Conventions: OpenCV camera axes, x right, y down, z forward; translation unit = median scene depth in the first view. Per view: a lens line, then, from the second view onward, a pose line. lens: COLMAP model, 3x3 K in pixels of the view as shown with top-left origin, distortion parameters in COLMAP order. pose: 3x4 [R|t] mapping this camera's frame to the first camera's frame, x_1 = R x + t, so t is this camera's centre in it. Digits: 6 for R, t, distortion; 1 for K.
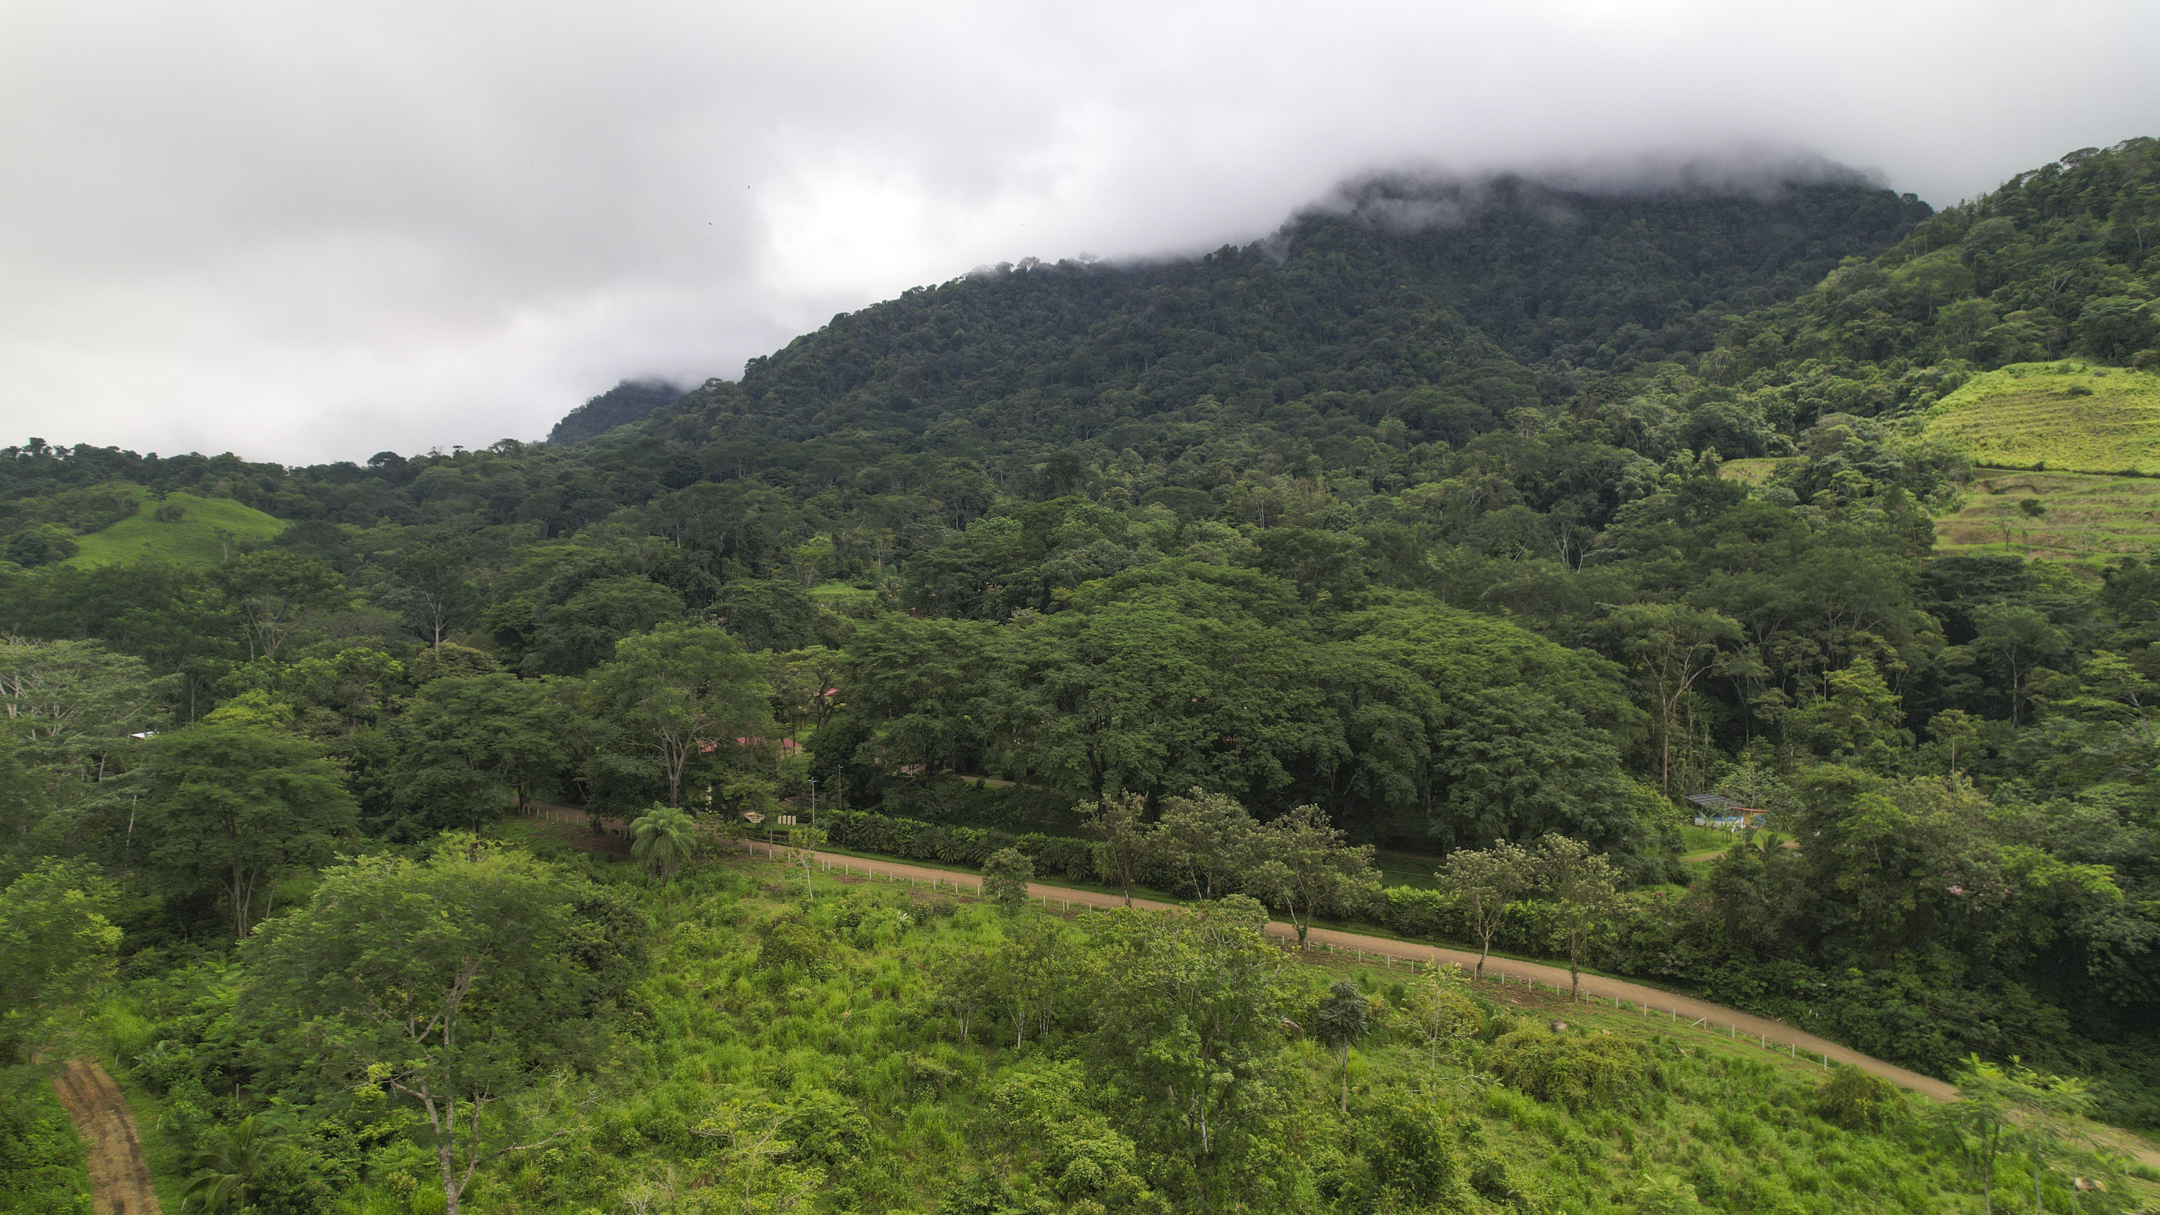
lens RADIAL K [[1371.2, 0, 1074.2], [0, 1371.2, 615.8], [0, 0, 1]] dist [-0.085080, 0.084083]
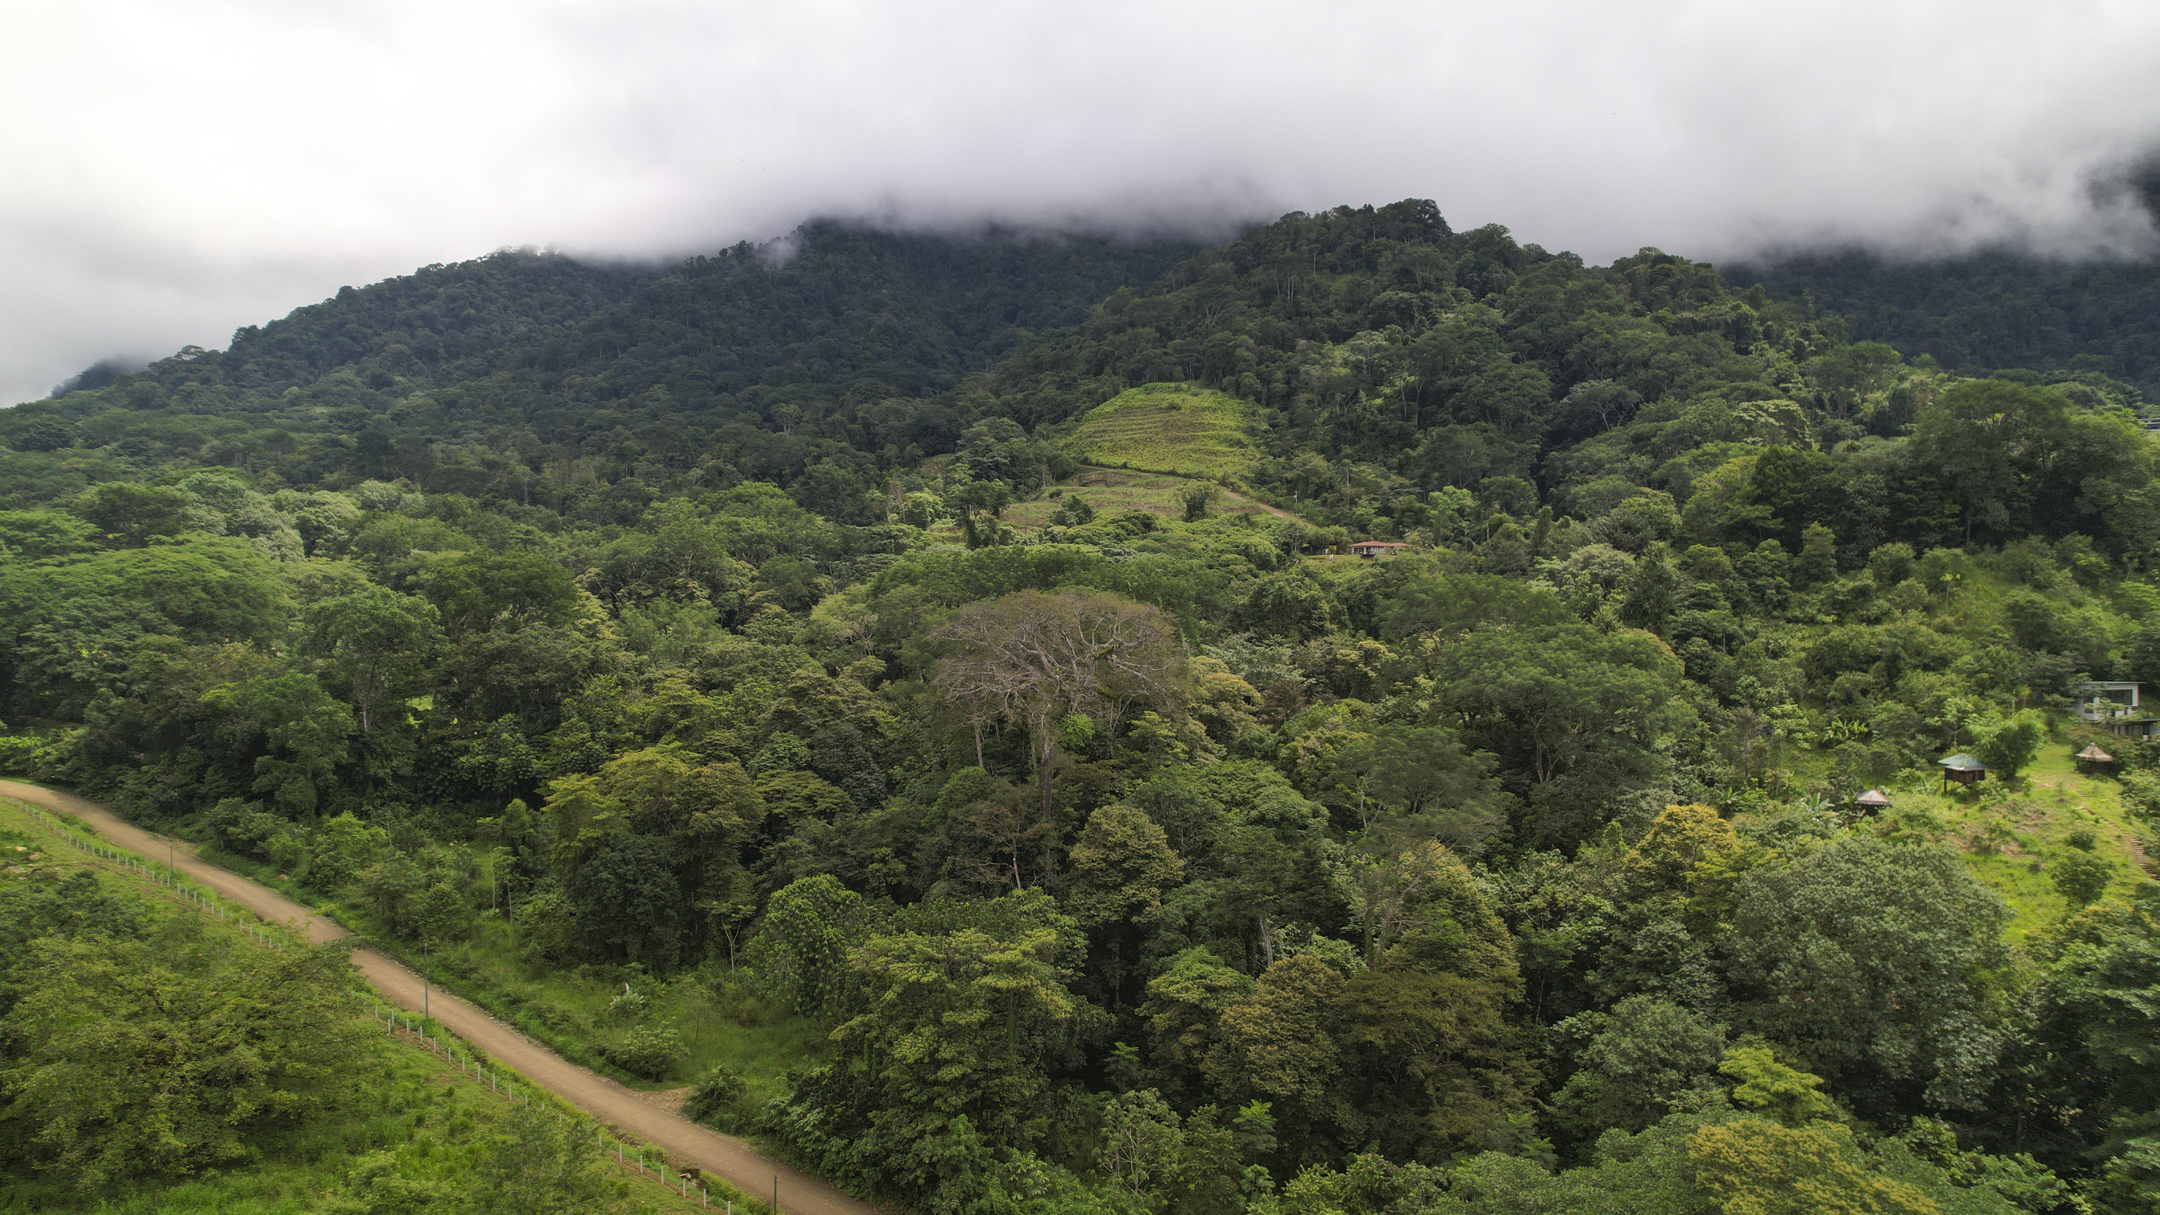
lens RADIAL K [[1372.6, 0, 1080.0], [0, 1372.6, 607.5], [0, 0, 1]] dist [-0.072355, 0.065684]
pose [[0.970858, 0.007708, 0.239532, 0.146518], [-0.007381, 0.999970, -0.002264, 0.009101], [-0.239543, 0.000430, 0.970886, -0.087342]]
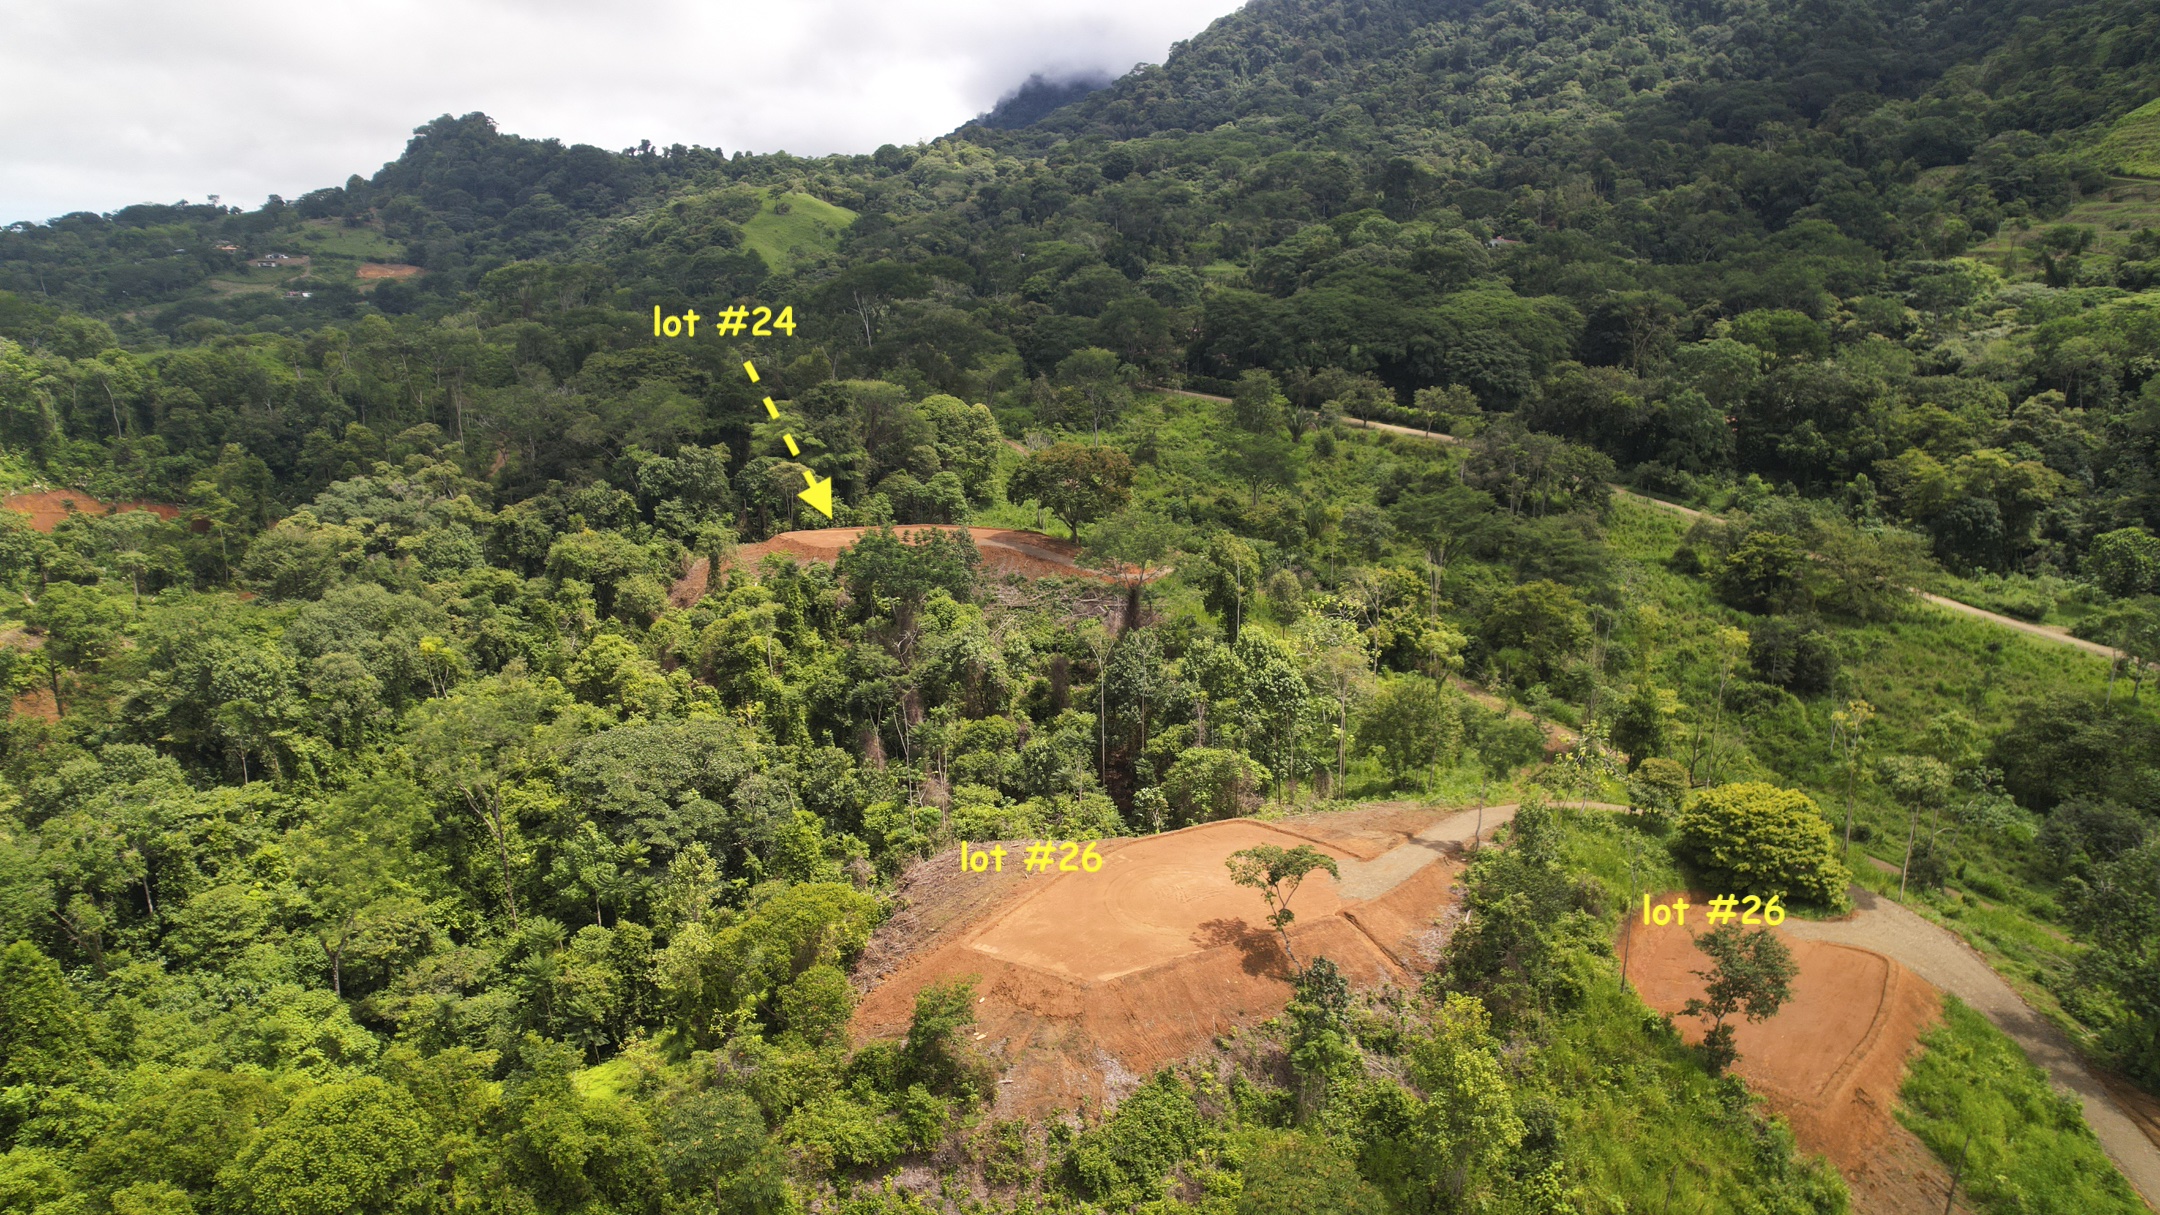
lens RADIAL K [[1385.9, 0, 1076.3], [0, 1385.9, 612.8], [0, 0, 1]] dist [-0.086103, 0.078542]
pose [[0.955112, 0.077687, -0.285879, 0.055206], [-0.007064, 0.970701, 0.240186, -0.005123], [0.296162, -0.227385, 0.927677, -0.219364]]
